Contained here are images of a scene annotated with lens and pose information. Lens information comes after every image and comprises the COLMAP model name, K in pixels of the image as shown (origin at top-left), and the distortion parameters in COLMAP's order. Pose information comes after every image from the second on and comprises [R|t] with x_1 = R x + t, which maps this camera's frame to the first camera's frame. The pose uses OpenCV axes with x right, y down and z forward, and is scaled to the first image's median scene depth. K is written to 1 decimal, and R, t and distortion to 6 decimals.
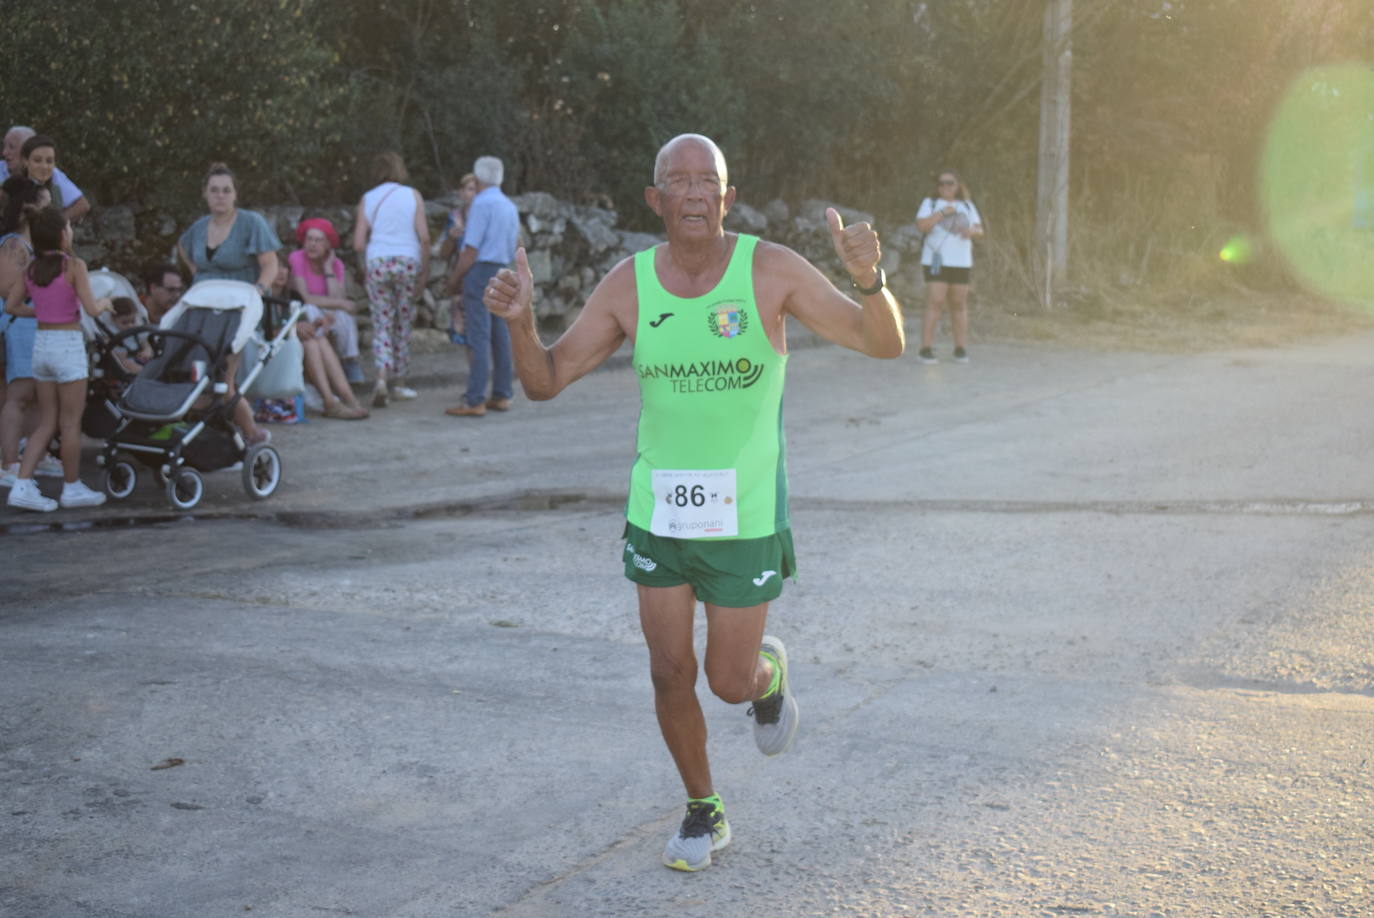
lens RADIAL K [[2306.3, 0, 706.3], [0, 2306.3, 454.1], [0, 0, 1]] dist [0.022144, 0.097383]
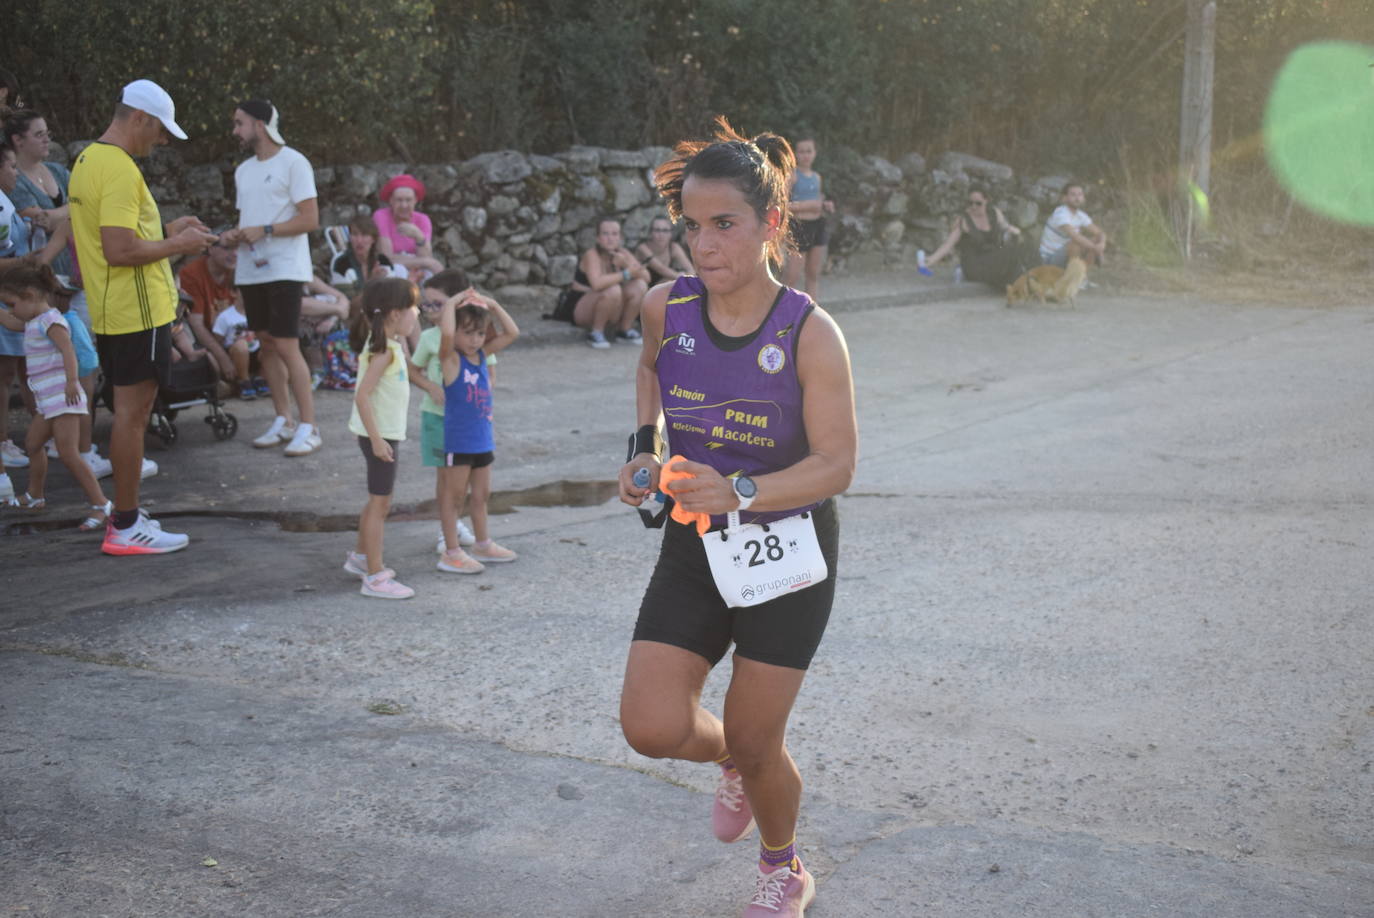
lens RADIAL K [[1951.3, 0, 687.0], [0, 1951.3, 459.0], [0, 0, 1]] dist [-0.015960, -0.021246]
pose [[0.993328, 0.010407, -0.114854, 0.034537], [-0.005200, 0.998949, 0.045540, -0.015824], [0.115207, -0.044639, 0.992338, 0.147290]]
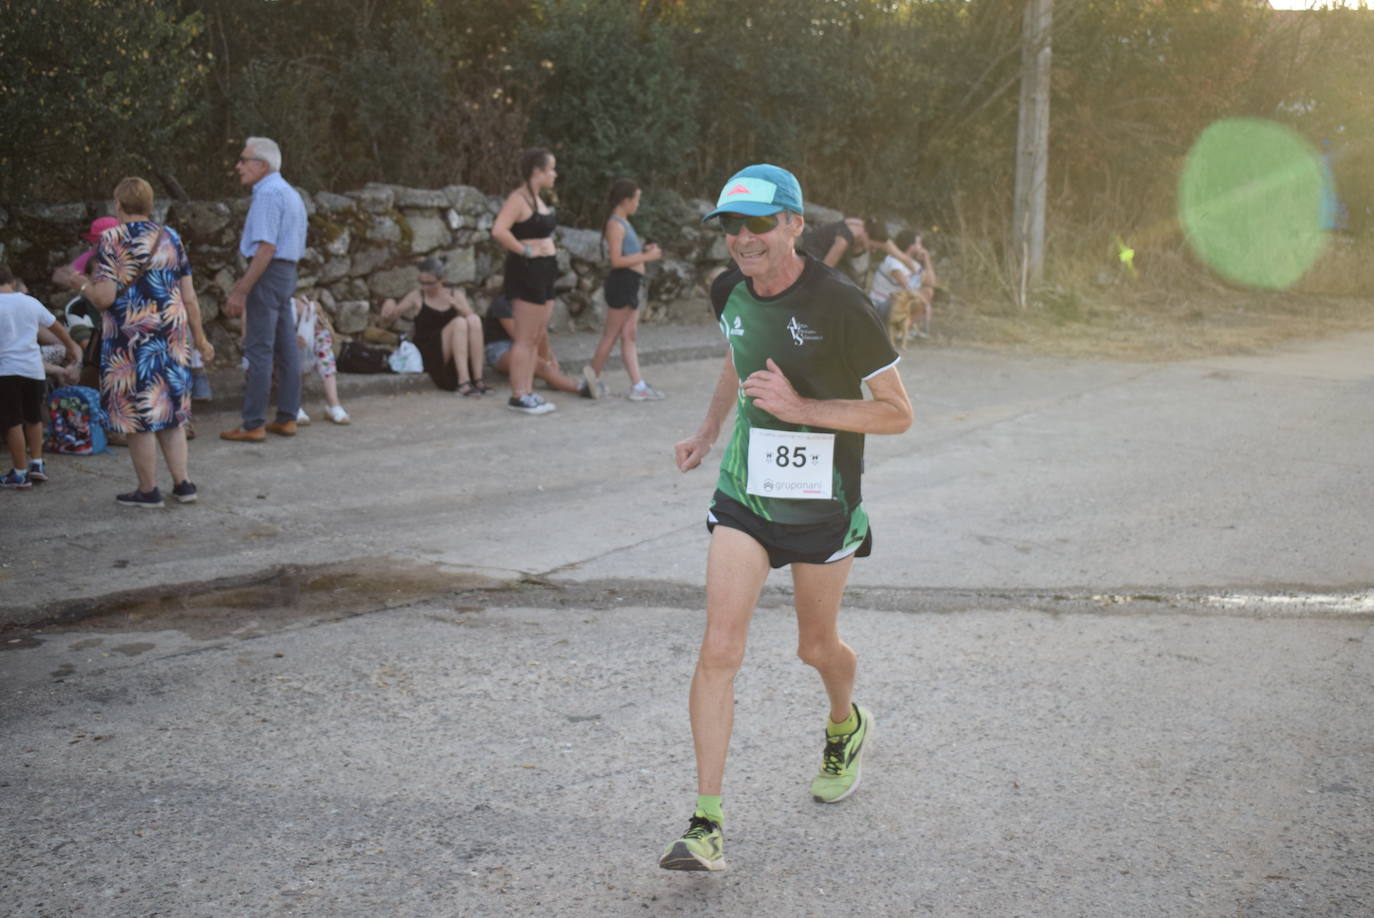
lens RADIAL K [[1857.3, 0, 679.8], [0, 1857.3, 462.4], [0, 0, 1]] dist [-0.027427, -0.006415]
pose [[0.998592, 0.013302, -0.051350, 0.051073], [-0.011722, 0.999452, 0.030943, -0.023825], [0.051734, -0.030297, 0.998201, 0.233243]]
